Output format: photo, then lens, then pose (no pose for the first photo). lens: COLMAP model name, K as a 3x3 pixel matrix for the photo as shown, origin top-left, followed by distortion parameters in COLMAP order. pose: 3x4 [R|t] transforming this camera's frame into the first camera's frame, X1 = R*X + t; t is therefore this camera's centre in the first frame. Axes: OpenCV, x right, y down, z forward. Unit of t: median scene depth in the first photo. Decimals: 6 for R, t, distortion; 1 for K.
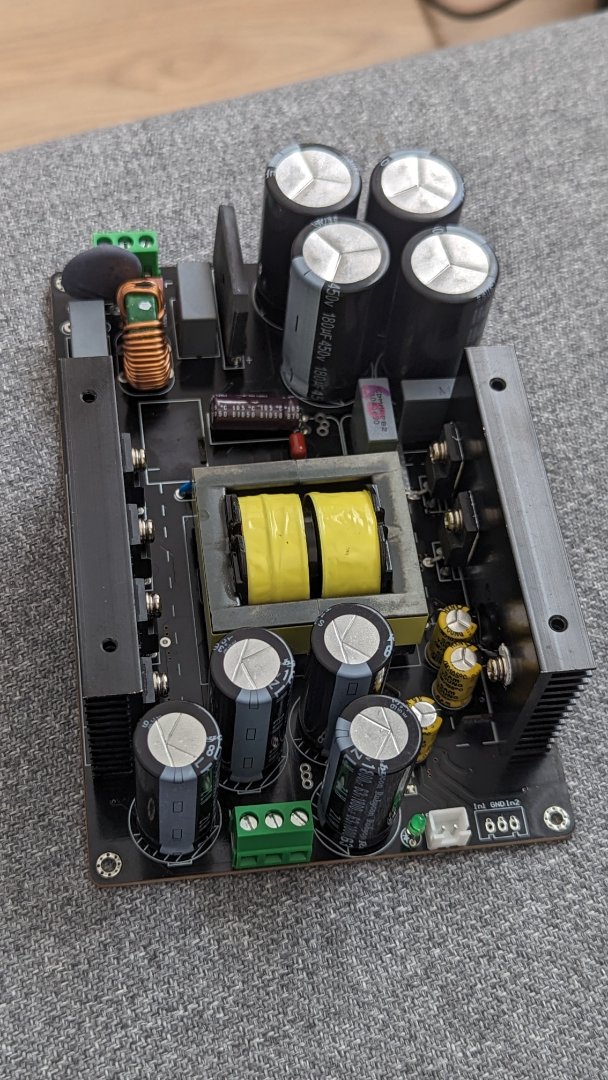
lens RADIAL K [[1473.5, 0, 330.0], [0, 1473.5, 540.0], [0, 0, 1]] dist [0.043604, -0.005124]
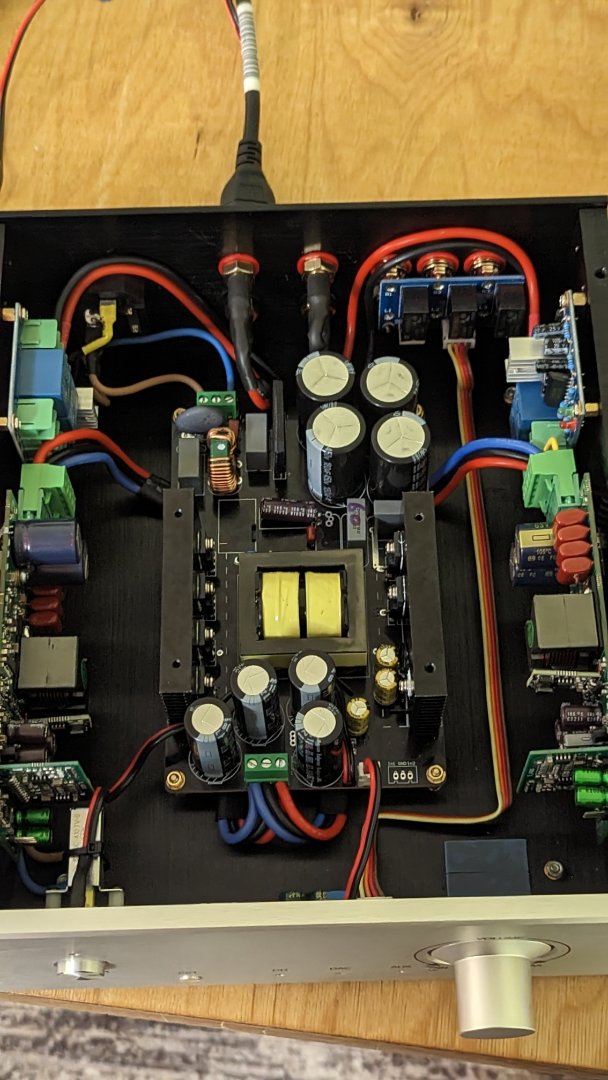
lens RADIAL K [[1473.7, 0, 297.8], [0, 1473.7, 574.4], [0, 0, 1]] dist [0.004029, -0.009443]
pose [[0.986770, 0.064590, -0.148703, 0.231202], [-0.050147, 0.993832, 0.098910, -0.199815], [0.154174, -0.090145, 0.983923, -0.674466]]
